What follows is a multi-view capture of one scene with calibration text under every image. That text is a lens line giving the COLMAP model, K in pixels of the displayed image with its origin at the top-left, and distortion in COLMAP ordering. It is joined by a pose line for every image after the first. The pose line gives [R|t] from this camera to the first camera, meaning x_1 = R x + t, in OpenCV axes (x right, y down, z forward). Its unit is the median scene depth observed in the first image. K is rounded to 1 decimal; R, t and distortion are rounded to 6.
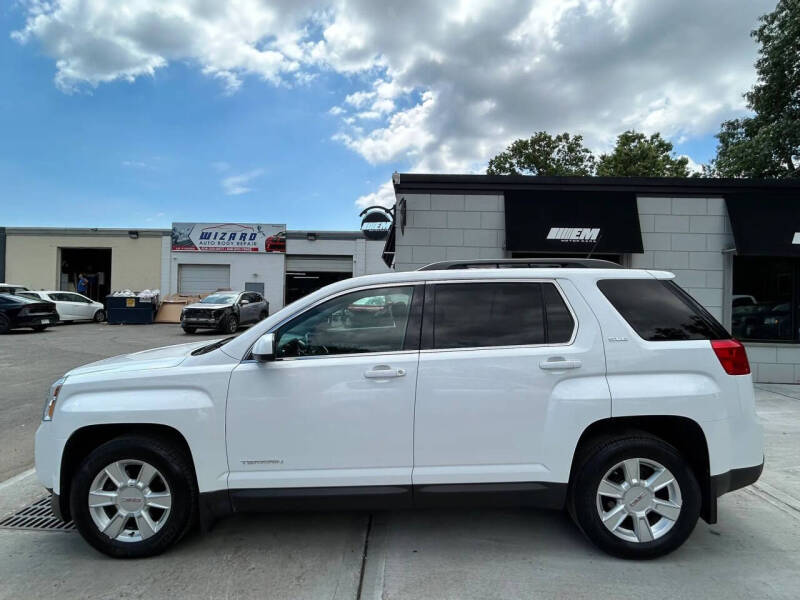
lens RADIAL K [[396.1, 0, 401.5], [0, 396.1, 299.5], [0, 0, 1]] dist [0.004188, -0.002187]
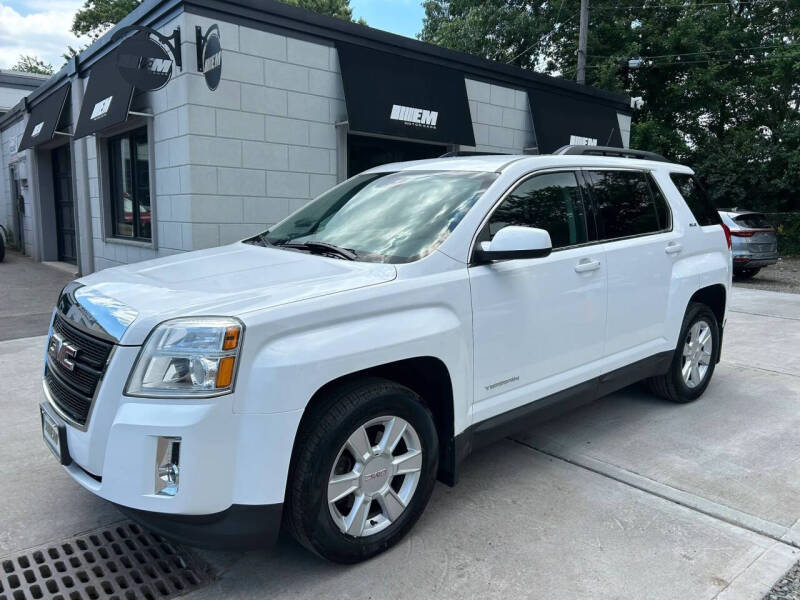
lens RADIAL K [[601.0, 0, 400.3], [0, 601.0, 299.4], [0, 0, 1]] dist [0.053854, -0.052678]
pose [[0.742376, -0.100255, 0.662441, -1.205122], [-0.002521, 0.988316, 0.152398, 0.044217], [-0.669979, -0.114806, 0.733449, 0.224699]]
